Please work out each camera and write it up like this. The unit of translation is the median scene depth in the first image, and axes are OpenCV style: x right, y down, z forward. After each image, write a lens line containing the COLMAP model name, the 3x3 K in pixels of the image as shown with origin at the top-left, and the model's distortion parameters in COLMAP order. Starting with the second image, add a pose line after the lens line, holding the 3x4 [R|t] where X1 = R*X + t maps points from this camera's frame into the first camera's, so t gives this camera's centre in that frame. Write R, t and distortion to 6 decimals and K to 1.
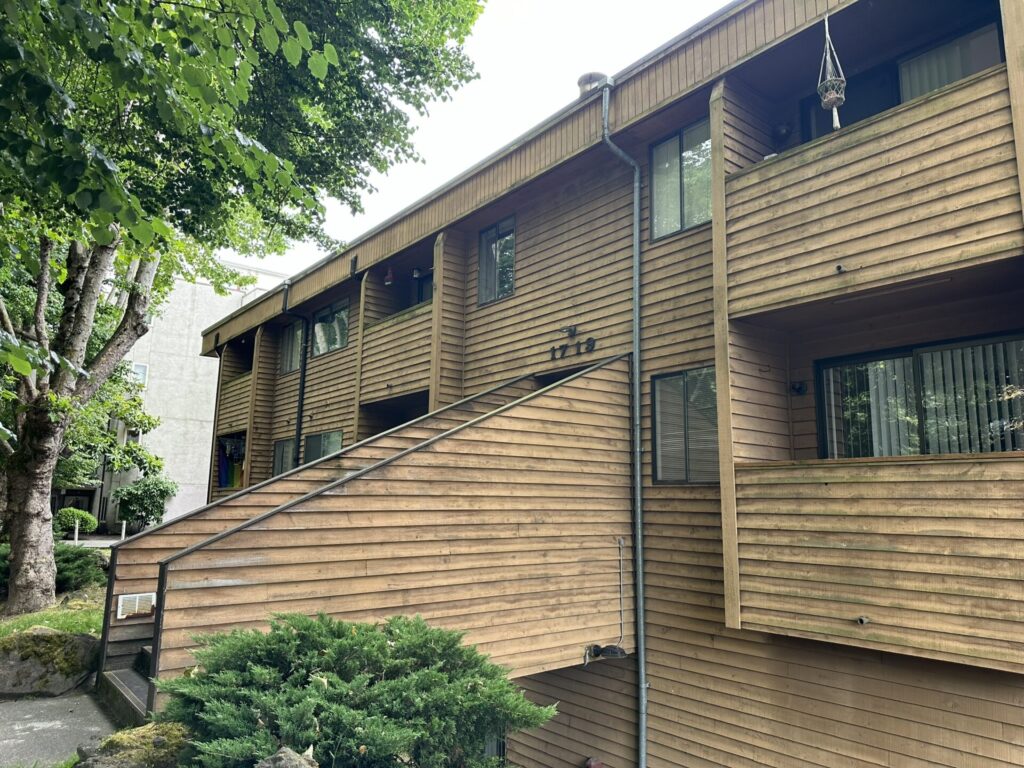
lens RADIAL K [[709.5, 0, 512.0], [0, 709.5, 384.0], [0, 0, 1]] dist [0.115388, -0.152980]
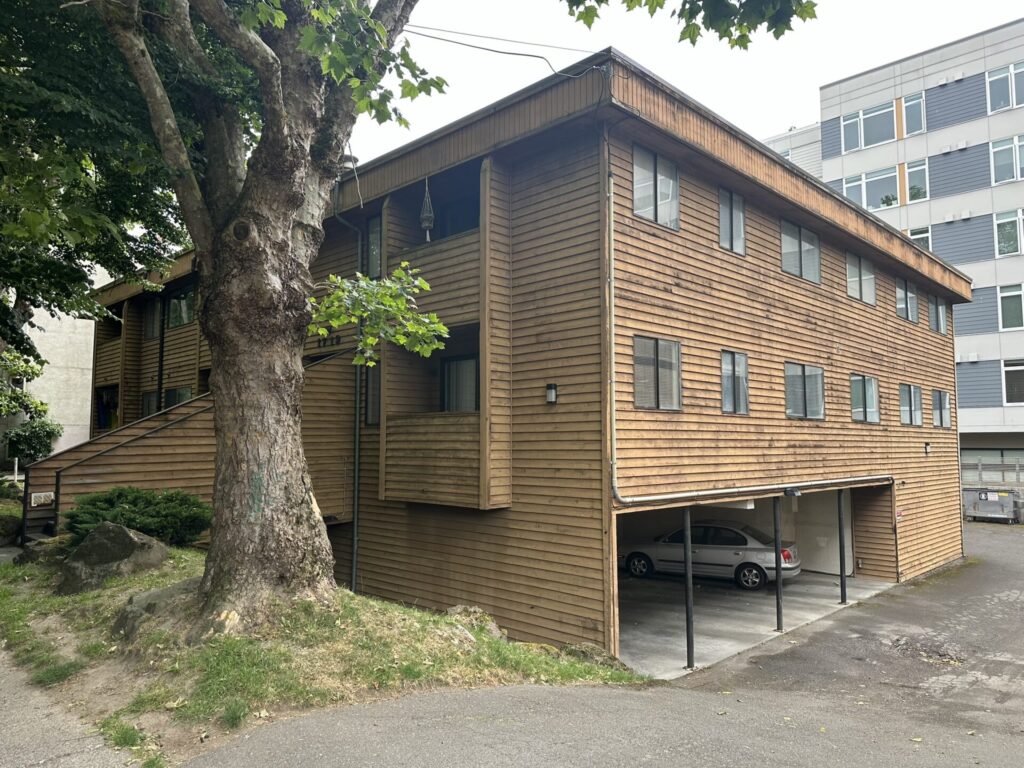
lens RADIAL K [[709.5, 0, 512.0], [0, 709.5, 384.0], [0, 0, 1]] dist [0.115388, -0.152980]
pose [[0.991949, -0.008785, 0.126336, 0.343556], [-0.002928, 0.995733, 0.092234, -0.122684], [-0.126607, -0.091861, 0.987690, -0.748379]]
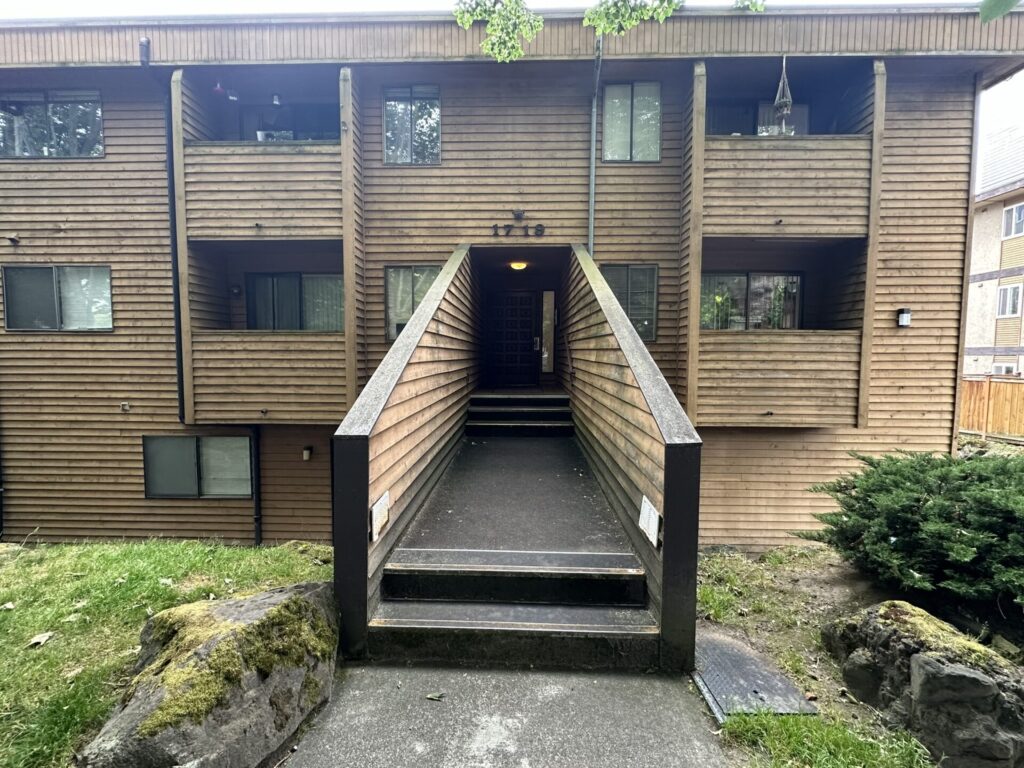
lens RADIAL K [[455.4, 0, 512.0], [0, 455.4, 384.0], [0, 0, 1]] dist [-0.001280, -0.000431]
pose [[0.643457, -0.060355, 0.763099, -0.644361], [-0.125434, 0.975099, 0.182891, 0.080474], [-0.755135, -0.213401, 0.619864, 0.560960]]
